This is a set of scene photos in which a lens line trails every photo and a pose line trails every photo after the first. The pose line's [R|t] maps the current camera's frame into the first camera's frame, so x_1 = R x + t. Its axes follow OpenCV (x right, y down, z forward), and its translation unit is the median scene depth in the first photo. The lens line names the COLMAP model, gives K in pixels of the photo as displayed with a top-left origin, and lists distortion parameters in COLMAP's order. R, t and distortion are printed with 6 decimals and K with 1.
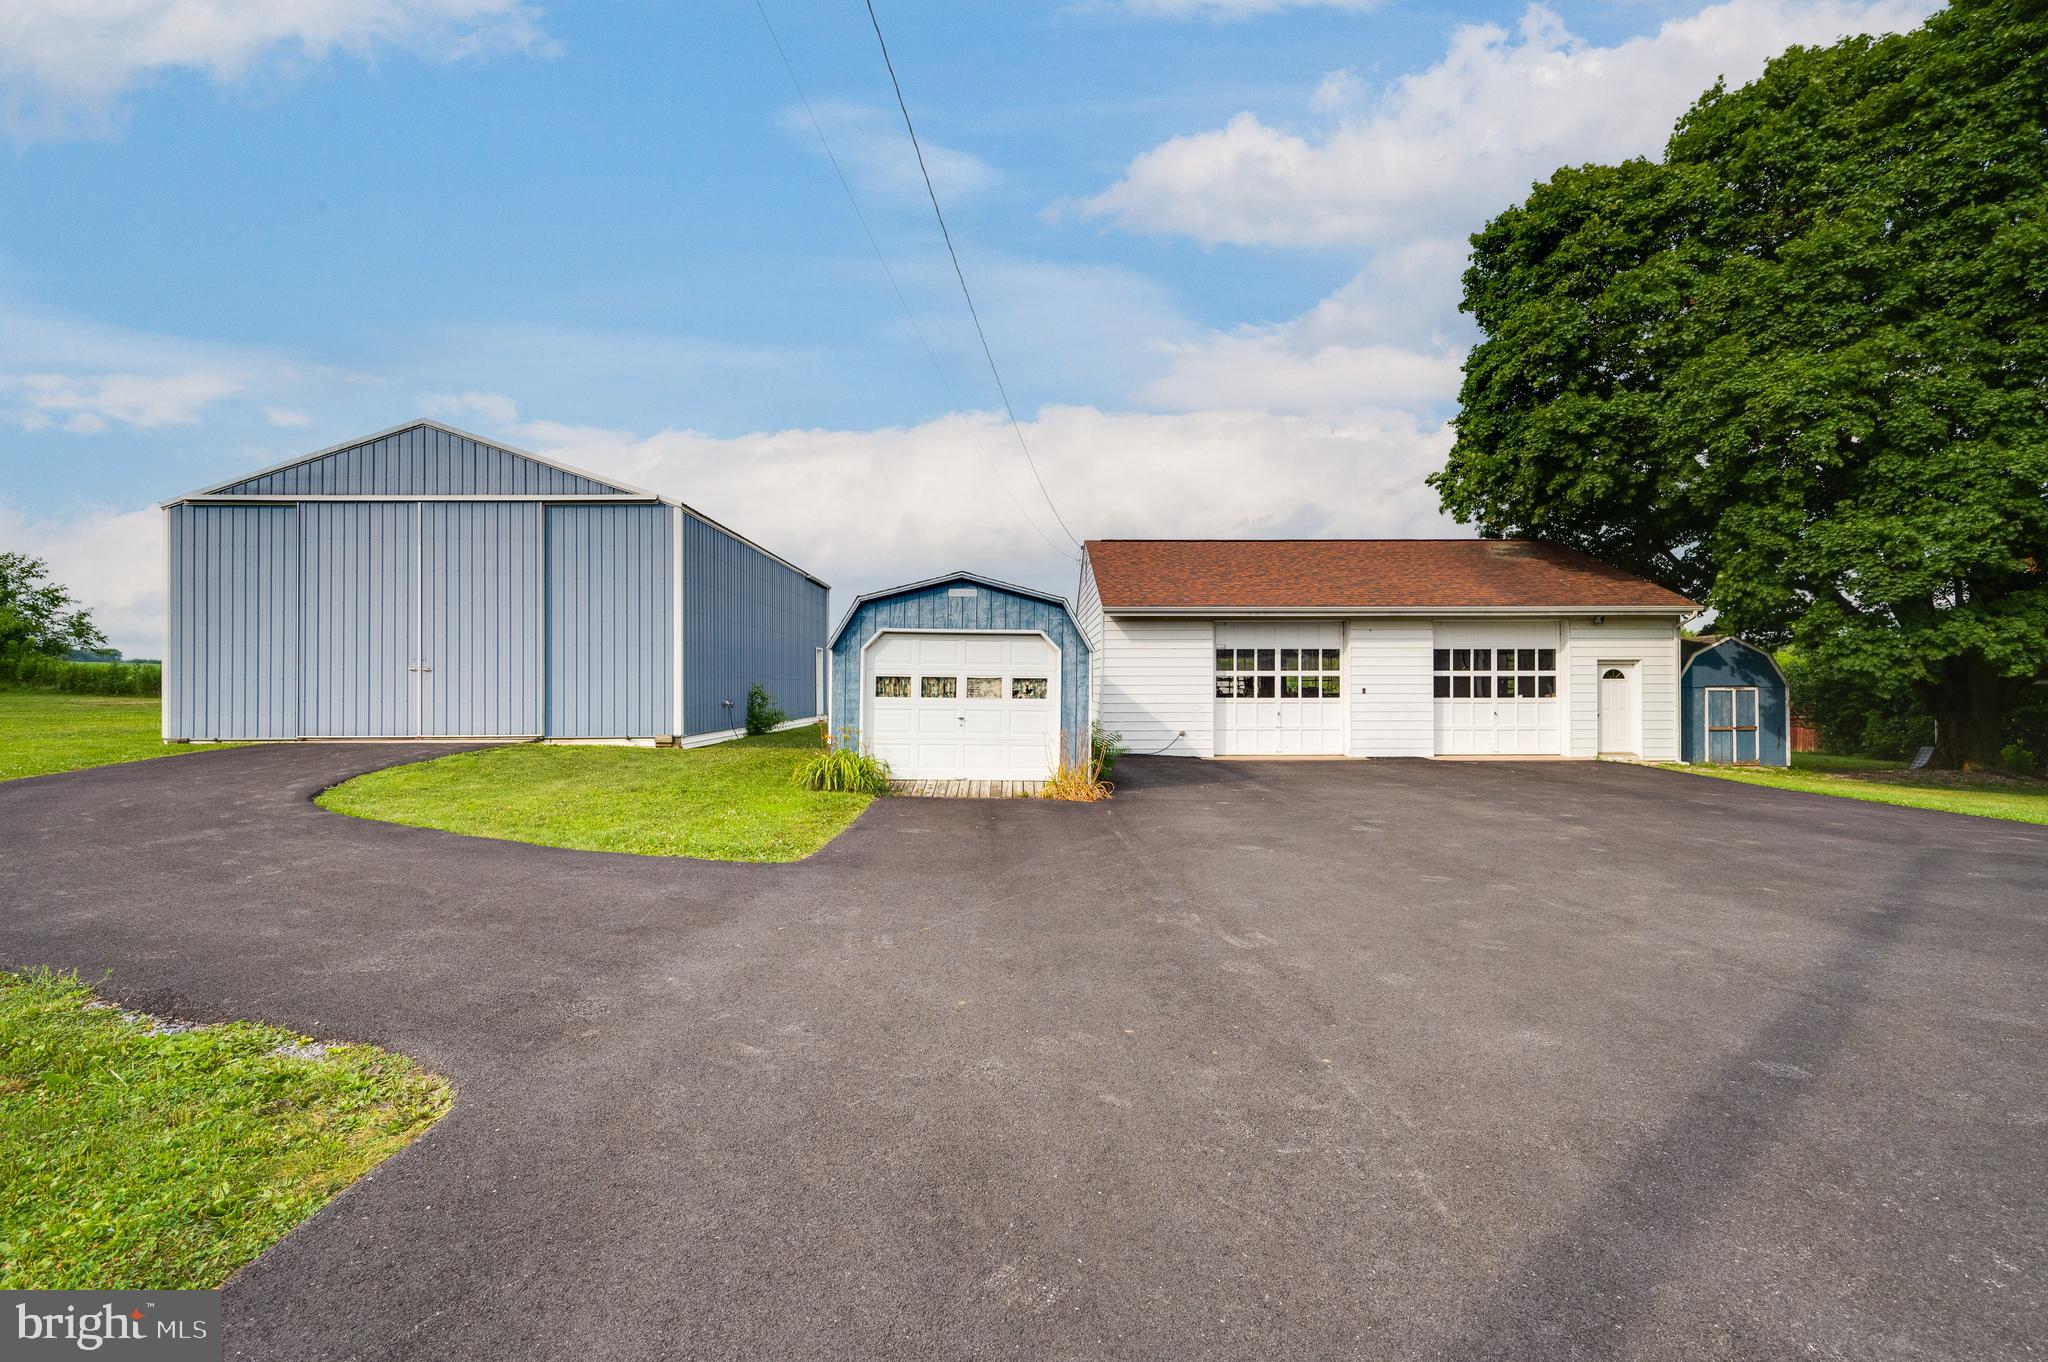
lens RADIAL K [[1048.4, 0, 1025.5], [0, 1048.4, 690.8], [0, 0, 1]] dist [-0.000445, 0.000010]
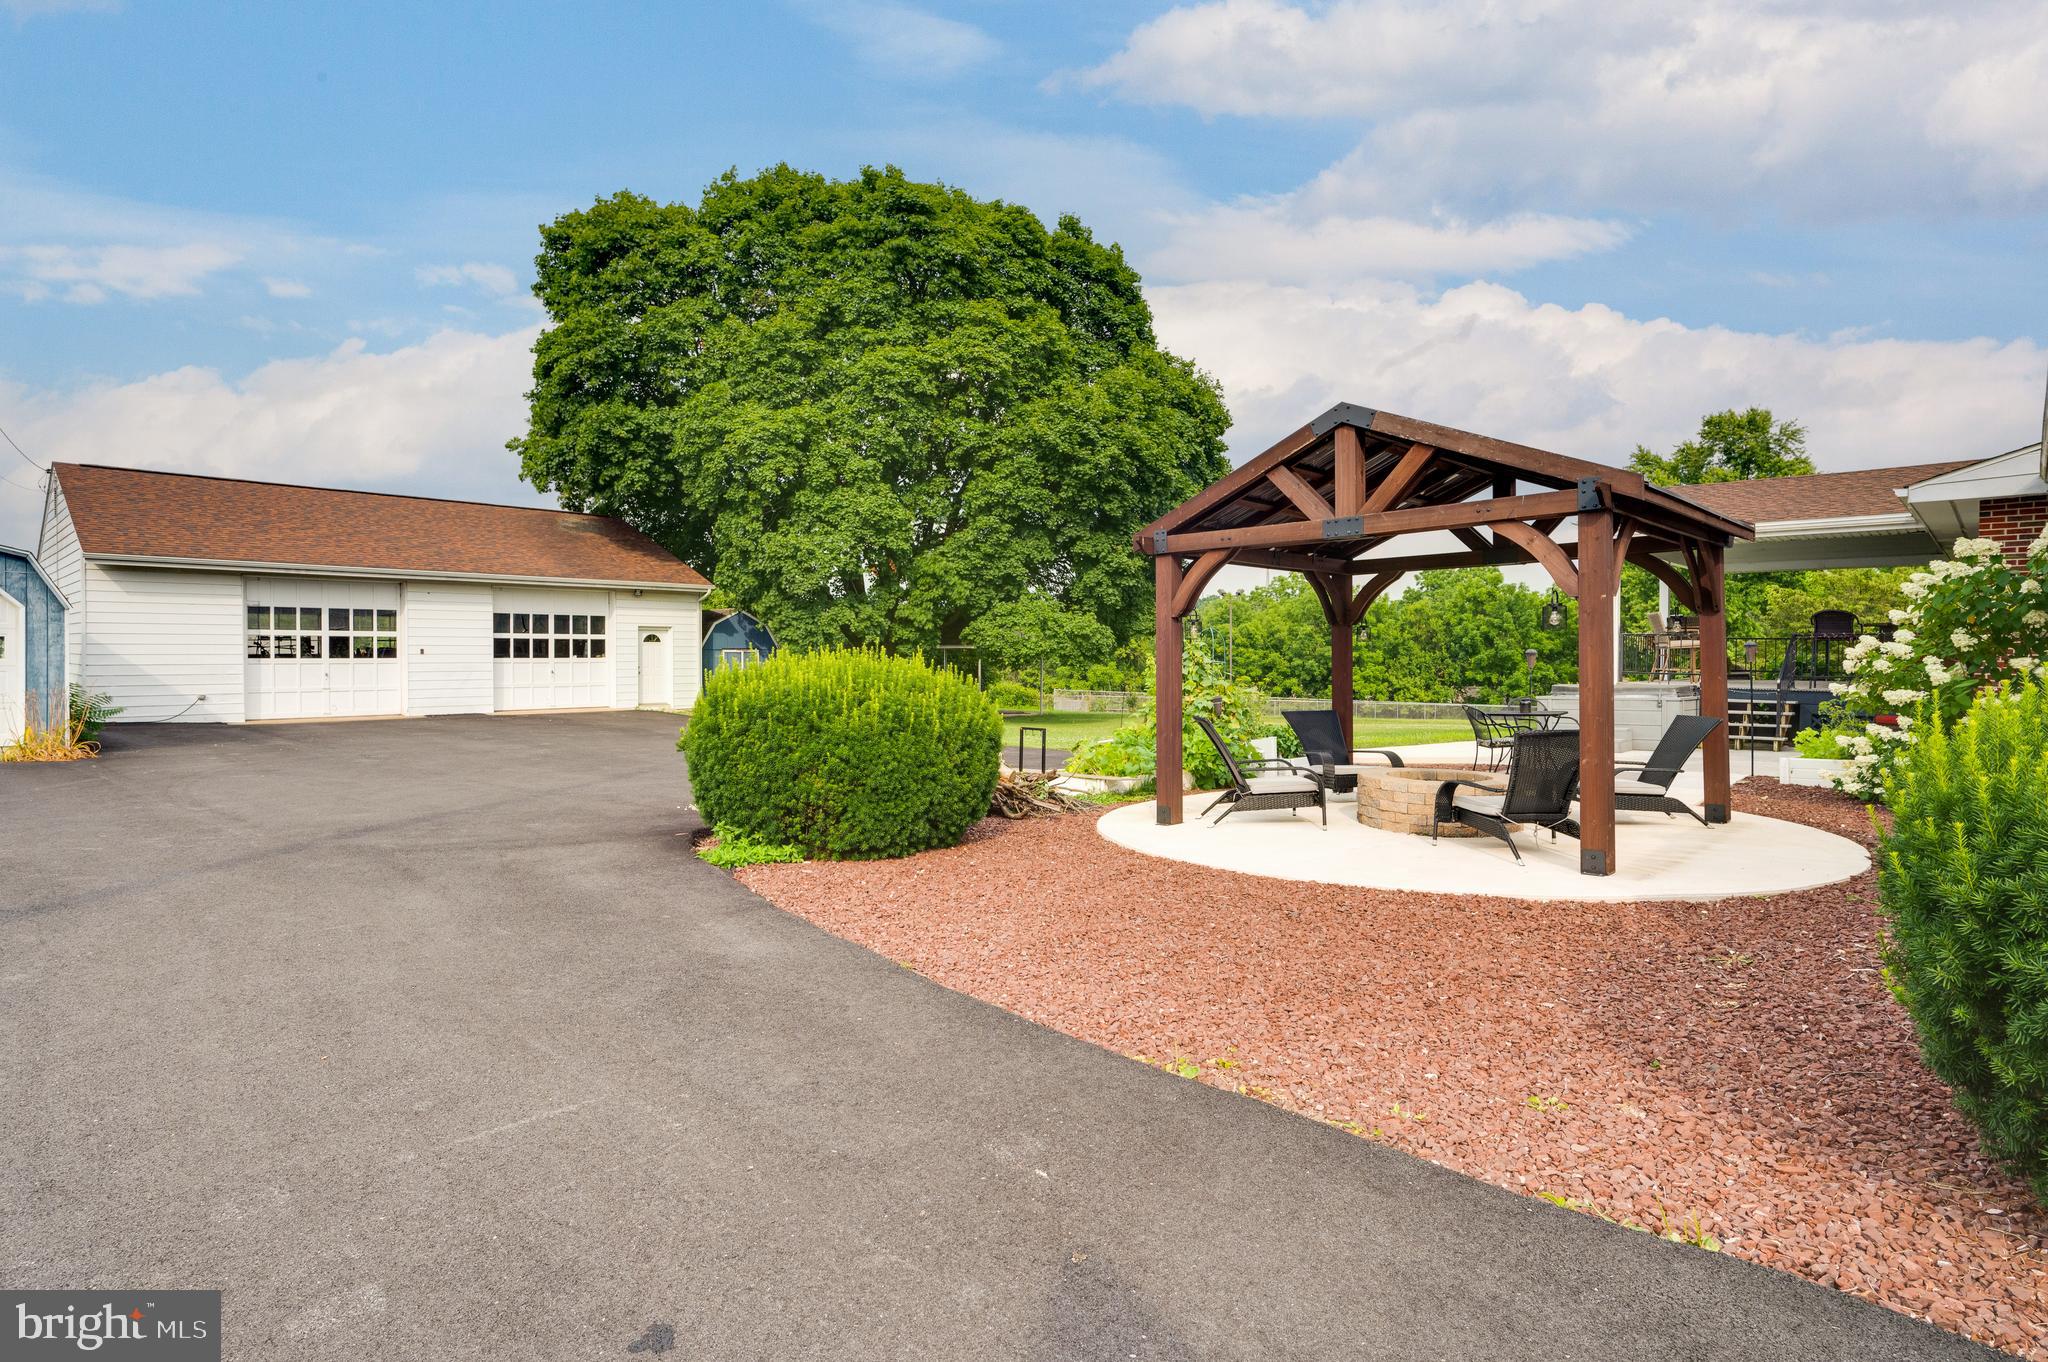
lens RADIAL K [[1058.5, 0, 1021.0], [0, 1058.5, 668.0], [0, 0, 1]] dist [0.014693, -0.007745]
pose [[0.700655, -0.007493, 0.713461, -0.011529], [-0.003522, 0.999896, 0.013960, -0.000184], [-0.713492, -0.012294, 0.700556, -0.158047]]
